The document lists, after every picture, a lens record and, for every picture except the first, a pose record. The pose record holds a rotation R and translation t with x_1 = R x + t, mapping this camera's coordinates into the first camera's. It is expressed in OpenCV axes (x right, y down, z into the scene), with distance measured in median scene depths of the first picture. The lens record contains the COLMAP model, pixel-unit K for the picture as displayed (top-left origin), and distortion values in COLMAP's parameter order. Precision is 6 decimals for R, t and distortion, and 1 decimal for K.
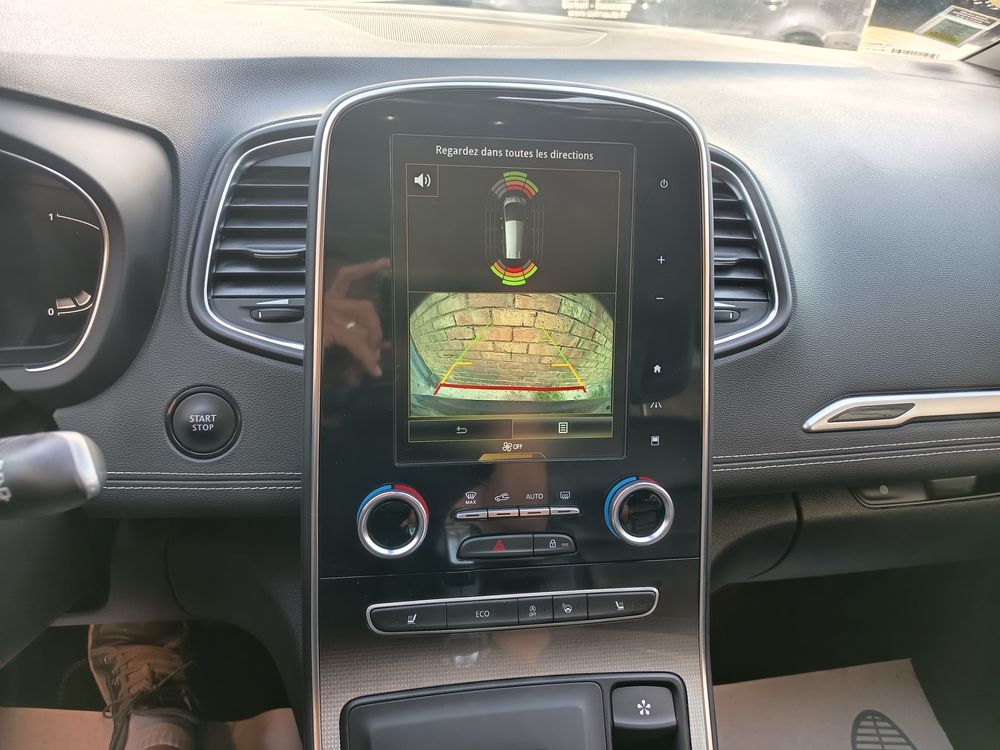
lens RADIAL K [[703.8, 0, 500.0], [0, 703.8, 375.0], [0, 0, 1]] dist [0.004262, -0.004664]
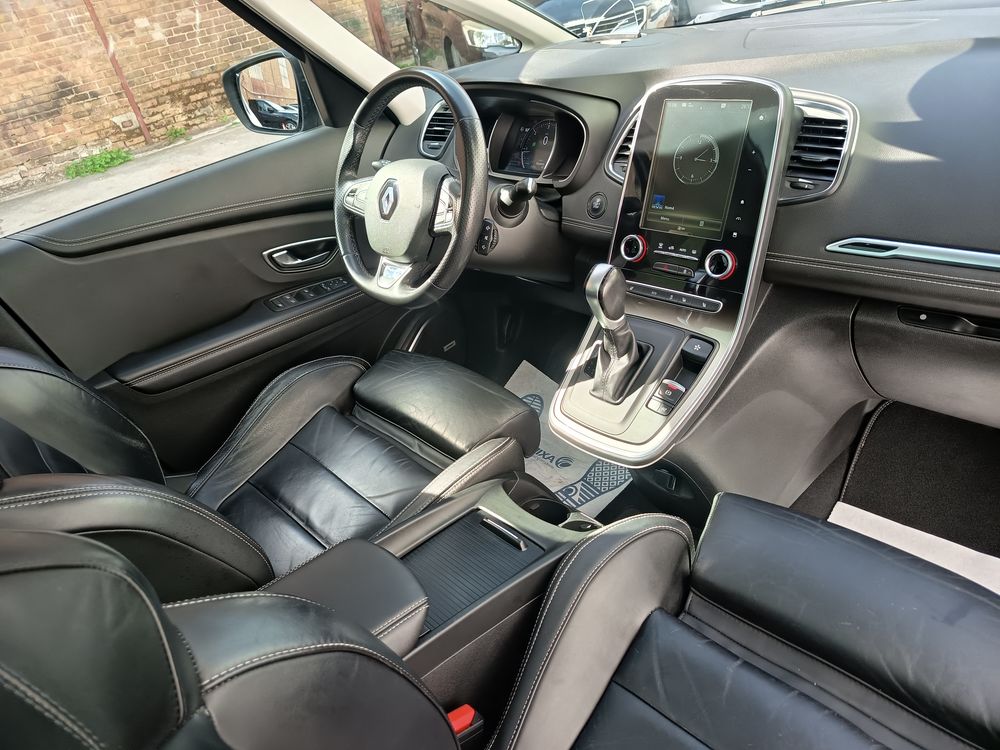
lens RADIAL K [[703.8, 0, 500.0], [0, 703.8, 375.0], [0, 0, 1]] dist [0.004262, -0.004664]
pose [[0.597509, 0.281084, -0.750983, 1.599501], [-0.227585, 0.957481, 0.177299, 0.296020], [0.768888, 0.064975, 0.636074, -0.986790]]
